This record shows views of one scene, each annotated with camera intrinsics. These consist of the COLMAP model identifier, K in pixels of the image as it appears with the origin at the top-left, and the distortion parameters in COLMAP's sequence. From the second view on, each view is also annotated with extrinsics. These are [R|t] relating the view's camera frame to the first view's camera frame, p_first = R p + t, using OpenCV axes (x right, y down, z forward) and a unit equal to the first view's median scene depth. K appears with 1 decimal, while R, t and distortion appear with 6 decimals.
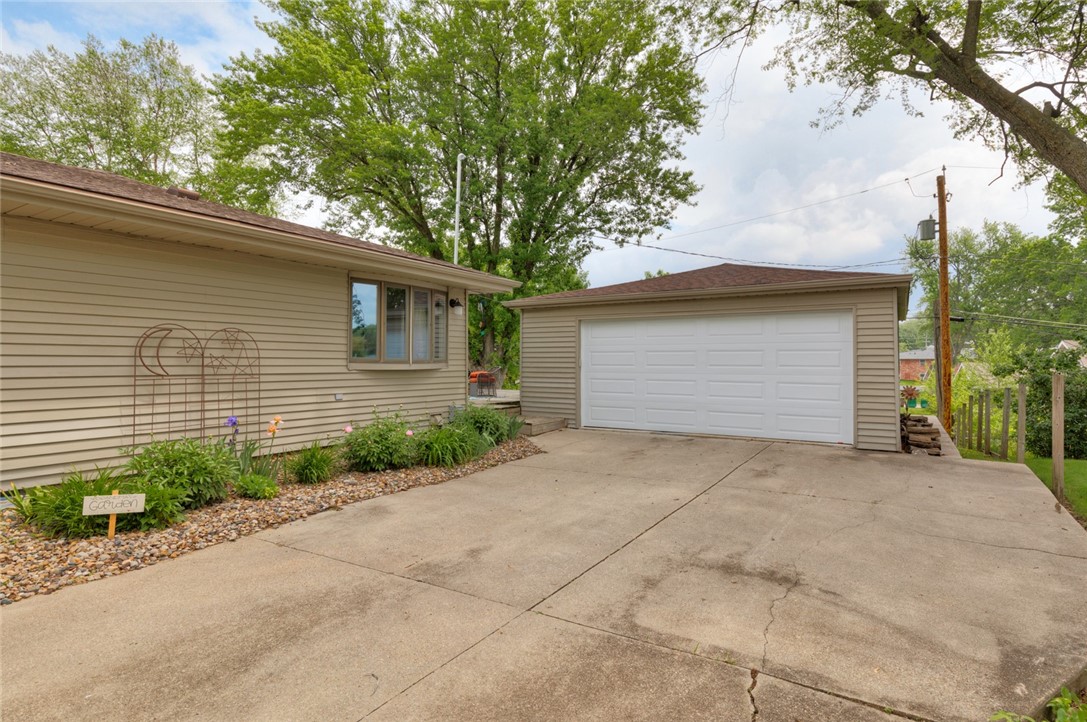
lens RADIAL K [[571.9, 0, 545.7], [0, 571.9, 346.6], [0, 0, 1]] dist [0.001612, 0.000237]
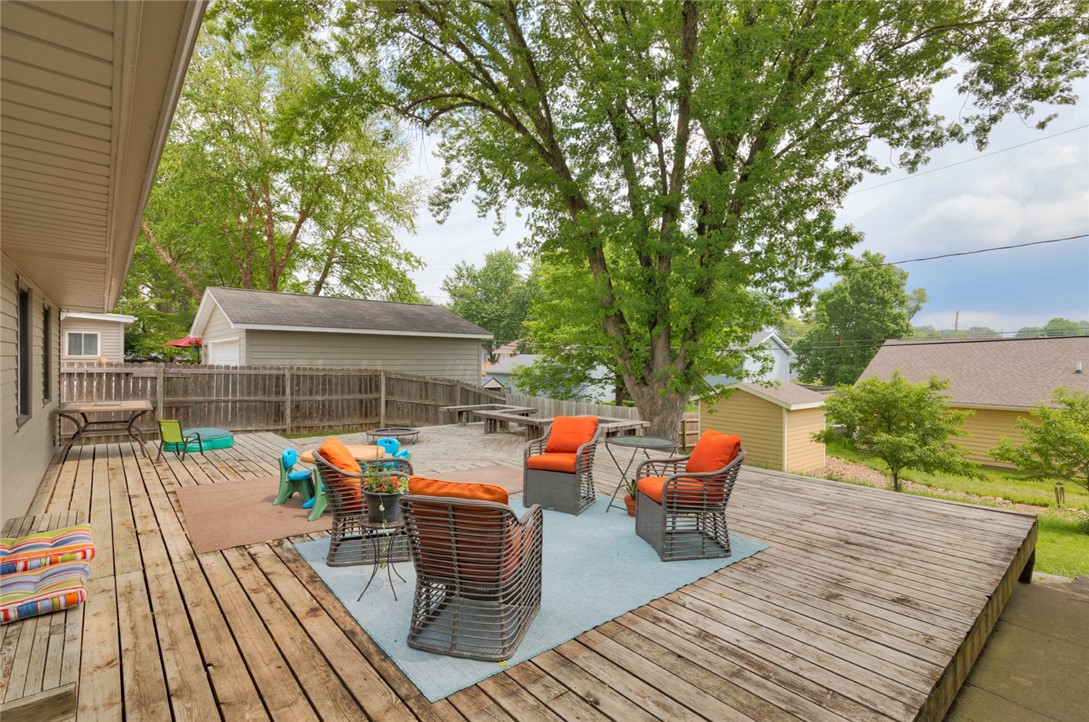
lens RADIAL K [[508.1, 0, 544.5], [0, 508.1, 361.0], [0, 0, 1]] dist [-0.000816, -0.000479]
pose [[0.958159, 0.007847, -0.286129, -0.069191], [-0.000686, 0.999684, 0.025121, -0.007811], [0.286236, -0.023874, 0.957862, 0.484245]]
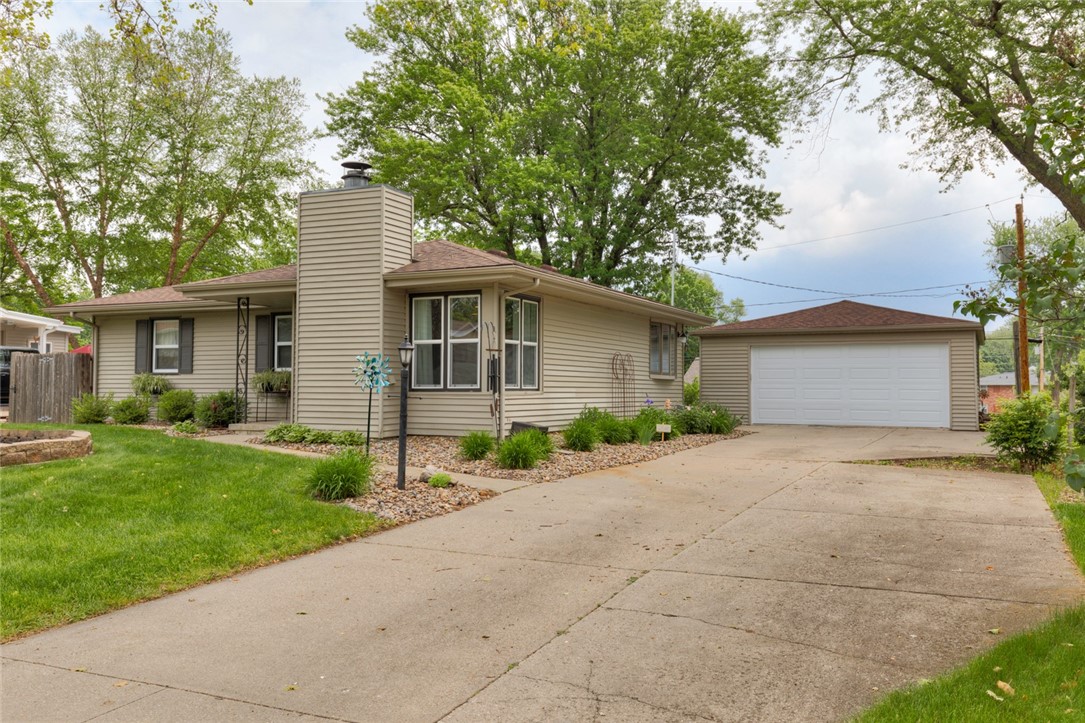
lens RADIAL K [[918.5, 0, 542.5], [0, 918.5, 361.5], [0, 0, 1]] dist [0.106590, 0.001231]
pose [[0.993279, 0.002065, 0.115728, -0.335014], [-0.000826, 0.999942, -0.010757, 0.006968], [-0.115743, 0.010589, 0.993223, -0.549301]]
